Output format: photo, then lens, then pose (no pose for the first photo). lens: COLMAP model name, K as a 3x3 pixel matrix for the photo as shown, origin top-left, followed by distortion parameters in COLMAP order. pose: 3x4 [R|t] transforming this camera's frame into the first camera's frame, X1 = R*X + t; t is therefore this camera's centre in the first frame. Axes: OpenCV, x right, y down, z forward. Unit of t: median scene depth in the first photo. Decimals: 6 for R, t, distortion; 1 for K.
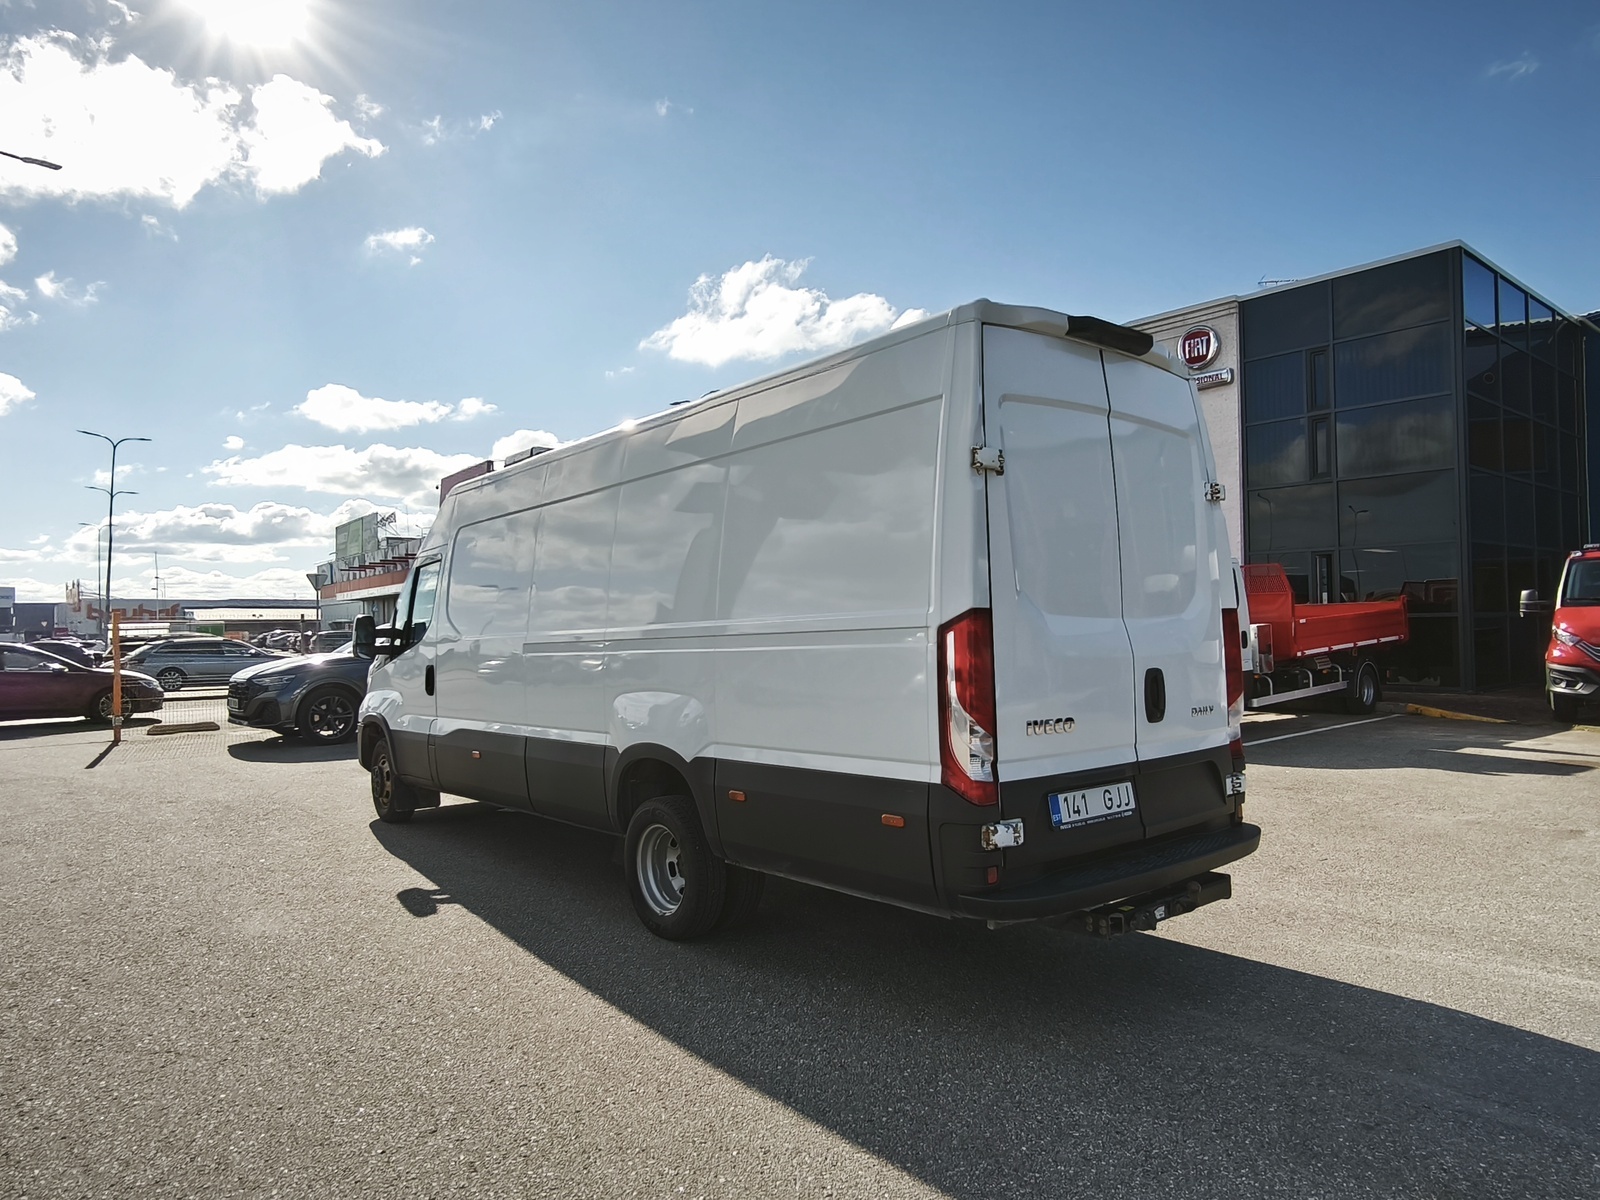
lens RADIAL K [[1007.9, 0, 805.1], [0, 1007.9, 612.3], [0, 0, 1]] dist [-0.007627, -0.003413]
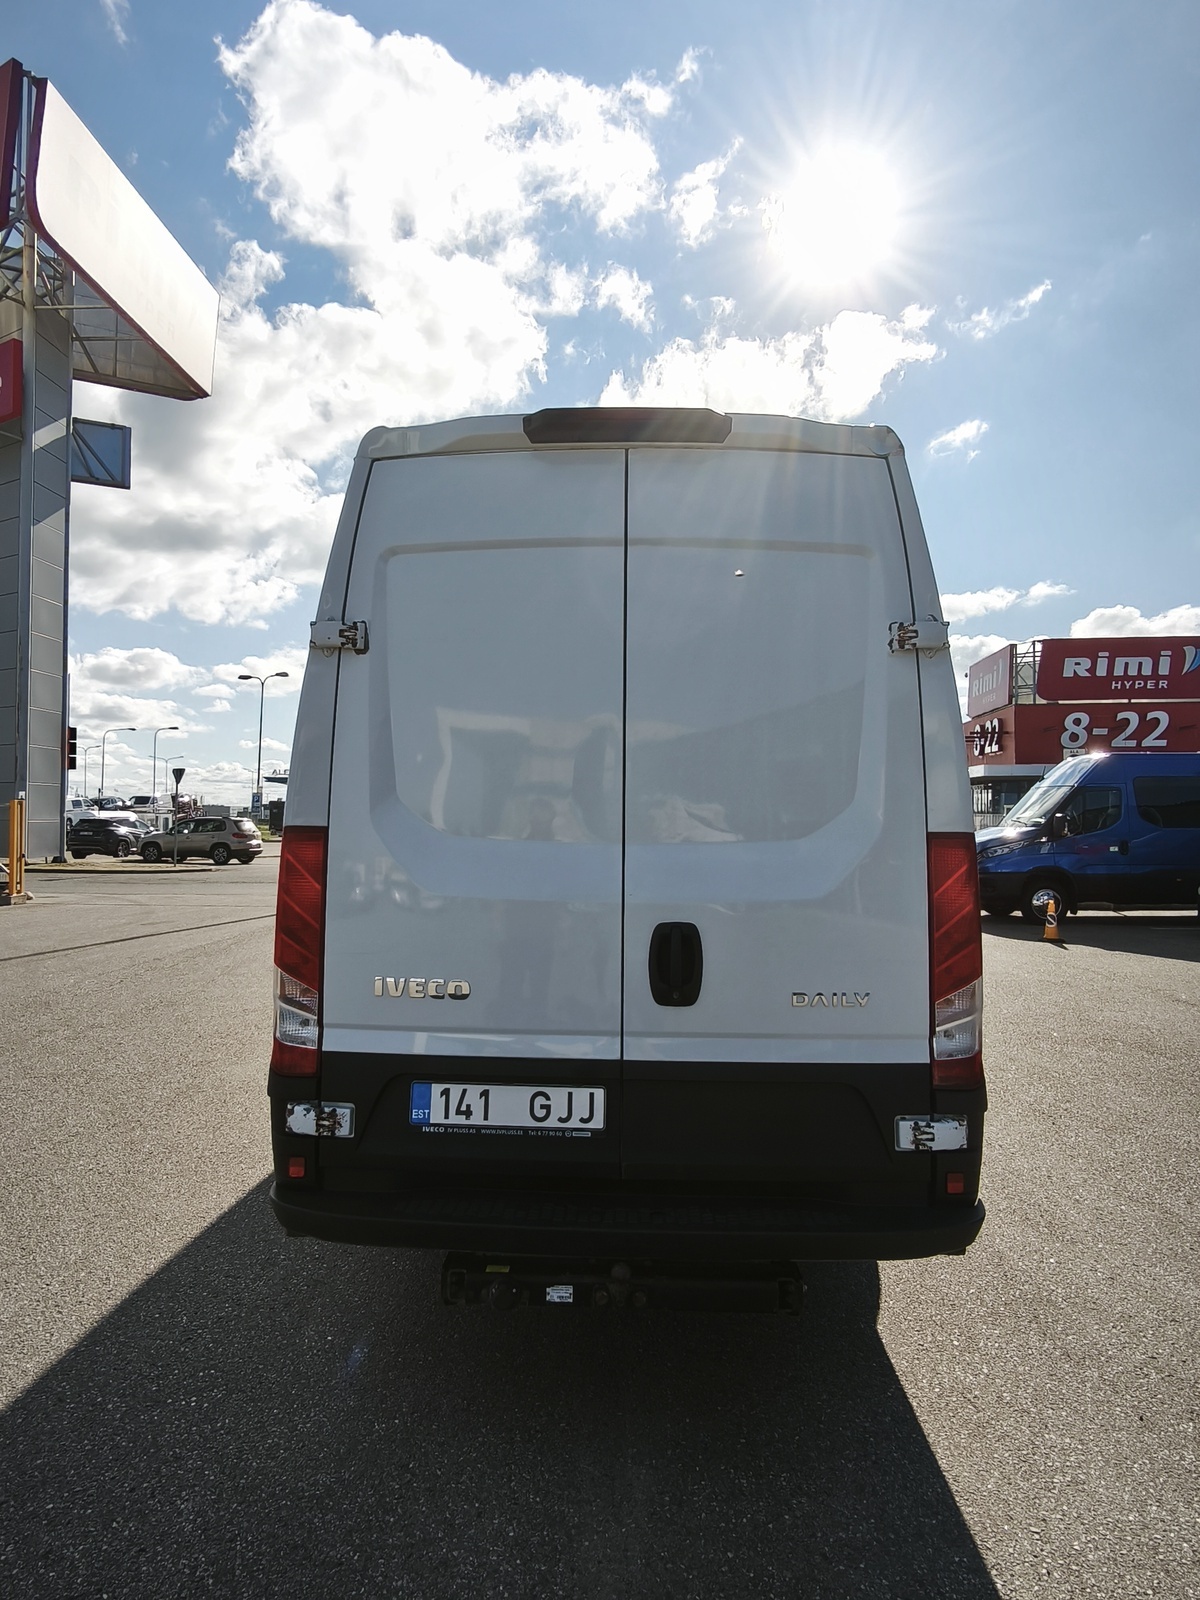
lens RADIAL K [[1007.9, 0, 611.6], [0, 1007.9, 801.4], [0, 0, 1]] dist [-0.007627, -0.003413]
pose [[0.749570, 0.010050, -0.661849, 0.762687], [-0.010944, 0.999936, 0.002789, -0.024617], [0.661835, 0.005153, 0.749632, 0.494520]]
